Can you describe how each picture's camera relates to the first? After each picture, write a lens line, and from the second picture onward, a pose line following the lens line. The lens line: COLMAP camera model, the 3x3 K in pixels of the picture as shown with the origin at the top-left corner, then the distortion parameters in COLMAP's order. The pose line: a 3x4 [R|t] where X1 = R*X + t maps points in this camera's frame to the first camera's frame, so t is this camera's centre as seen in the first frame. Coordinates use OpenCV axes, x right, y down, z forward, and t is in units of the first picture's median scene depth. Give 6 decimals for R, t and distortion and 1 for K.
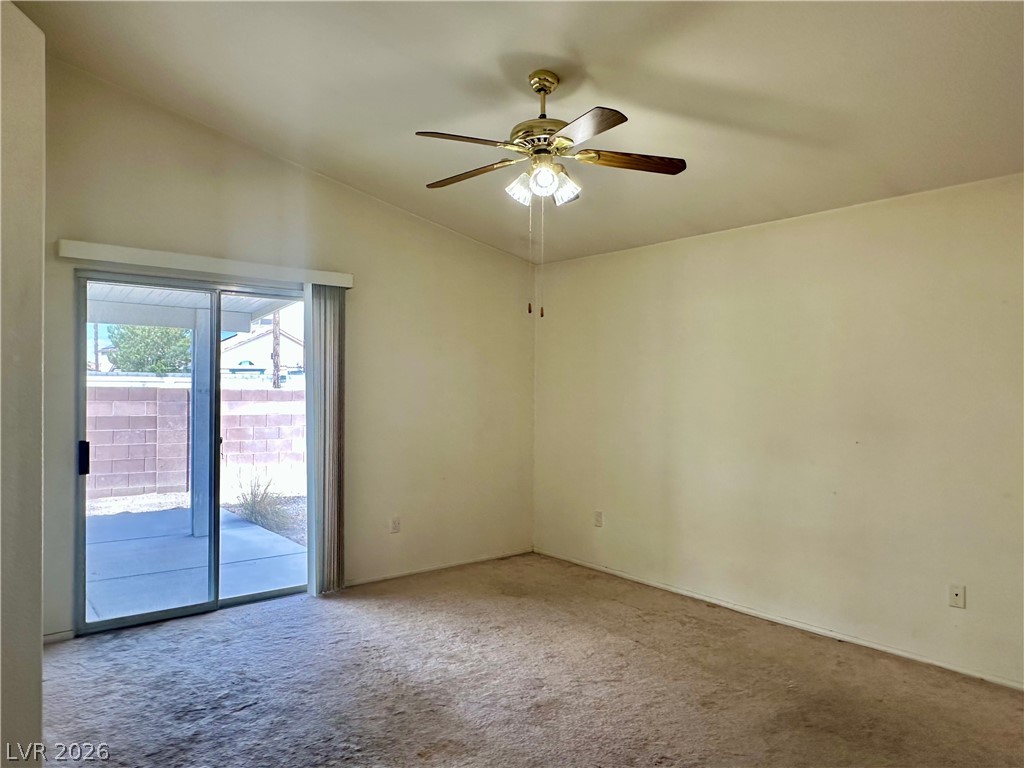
lens RADIAL K [[702.0, 0, 509.1], [0, 702.0, 390.0], [0, 0, 1]] dist [-0.003686, 0.000310]
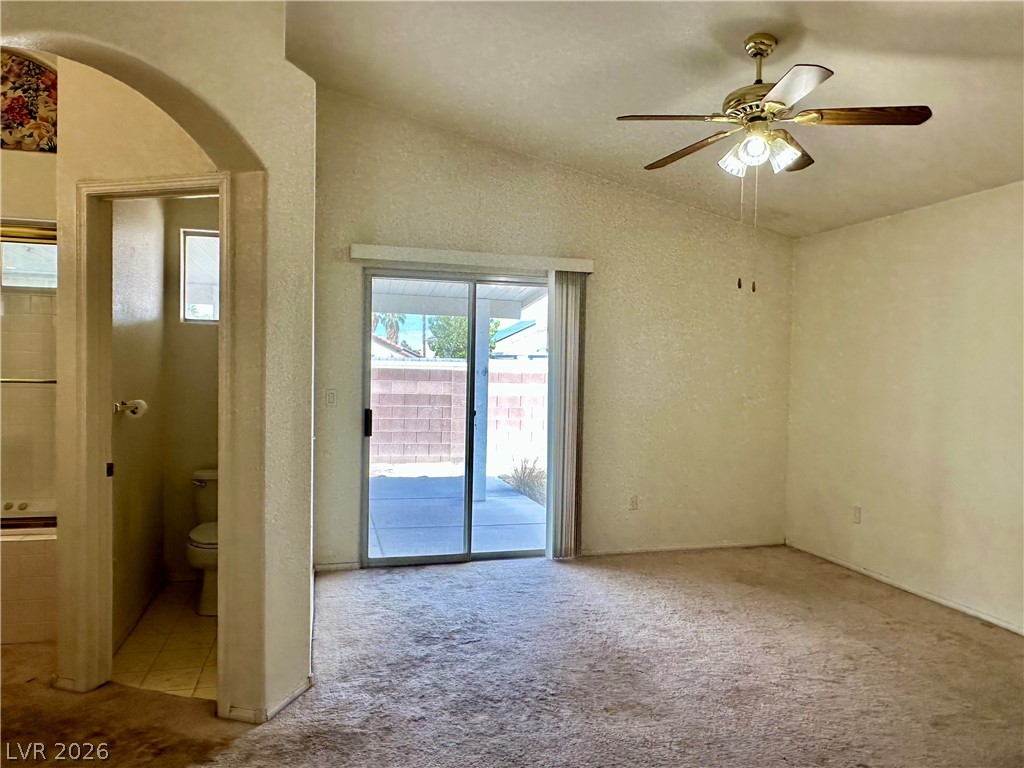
lens RADIAL K [[702.0, 0, 509.1], [0, 702.0, 390.0], [0, 0, 1]] dist [-0.003686, 0.000310]
pose [[0.914610, 0.018810, -0.403900, 0.112968], [-0.011666, 0.999729, 0.020142, 0.012929], [0.404169, -0.013710, 0.914582, -0.015827]]
